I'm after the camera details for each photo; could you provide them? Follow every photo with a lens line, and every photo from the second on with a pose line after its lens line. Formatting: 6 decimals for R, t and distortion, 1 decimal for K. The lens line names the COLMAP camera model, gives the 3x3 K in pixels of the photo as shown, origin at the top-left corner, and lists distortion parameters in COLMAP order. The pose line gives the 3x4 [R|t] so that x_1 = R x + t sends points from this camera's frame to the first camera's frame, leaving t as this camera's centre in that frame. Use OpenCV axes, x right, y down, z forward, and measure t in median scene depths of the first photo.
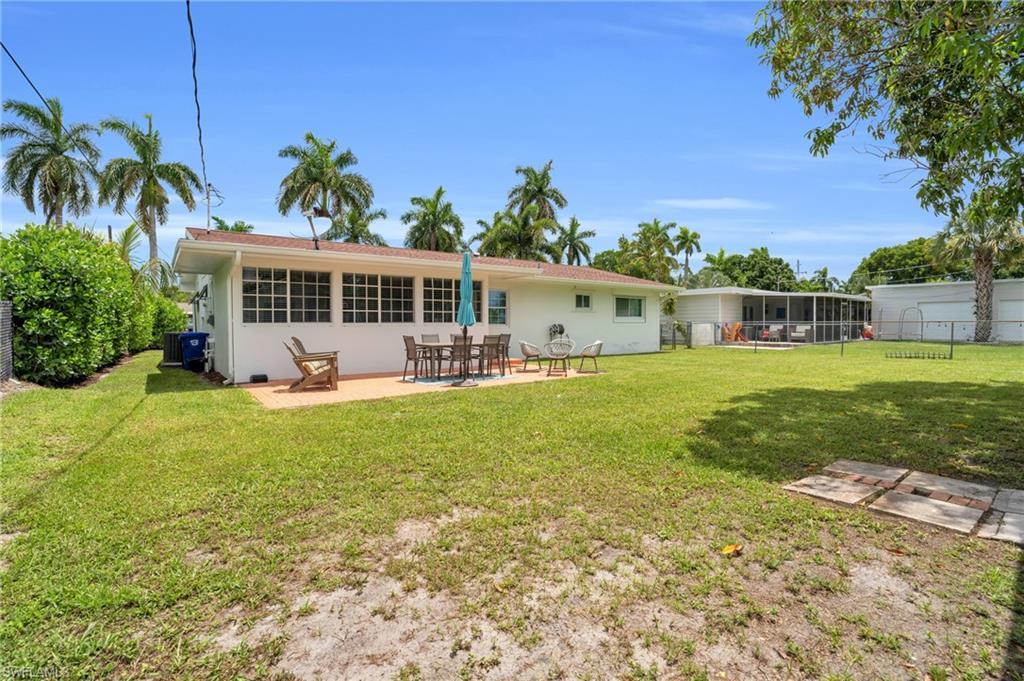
lens RADIAL K [[477.3, 0, 512.0], [0, 477.3, 340.5], [0, 0, 1]] dist [-0.036796, 0.011562]
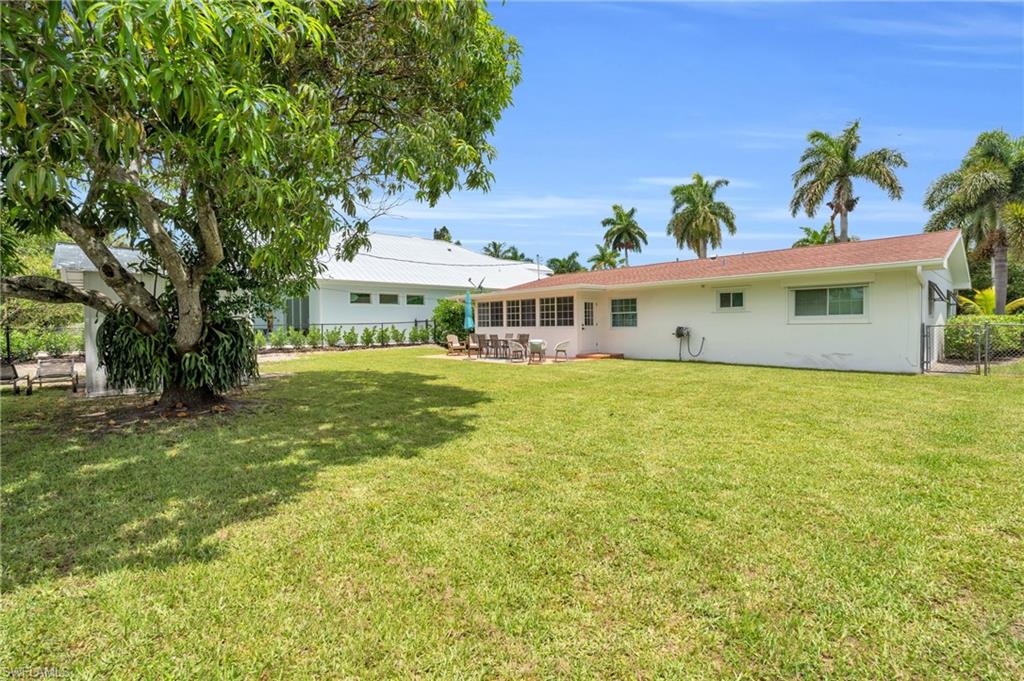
lens RADIAL K [[477.3, 0, 512.0], [0, 477.3, 340.5], [0, 0, 1]] dist [-0.036796, 0.011562]
pose [[0.073737, 0.023447, -0.997002, 1.320751], [-0.033071, 0.999231, 0.021053, -0.019659], [0.996729, 0.031420, 0.074456, 0.742195]]
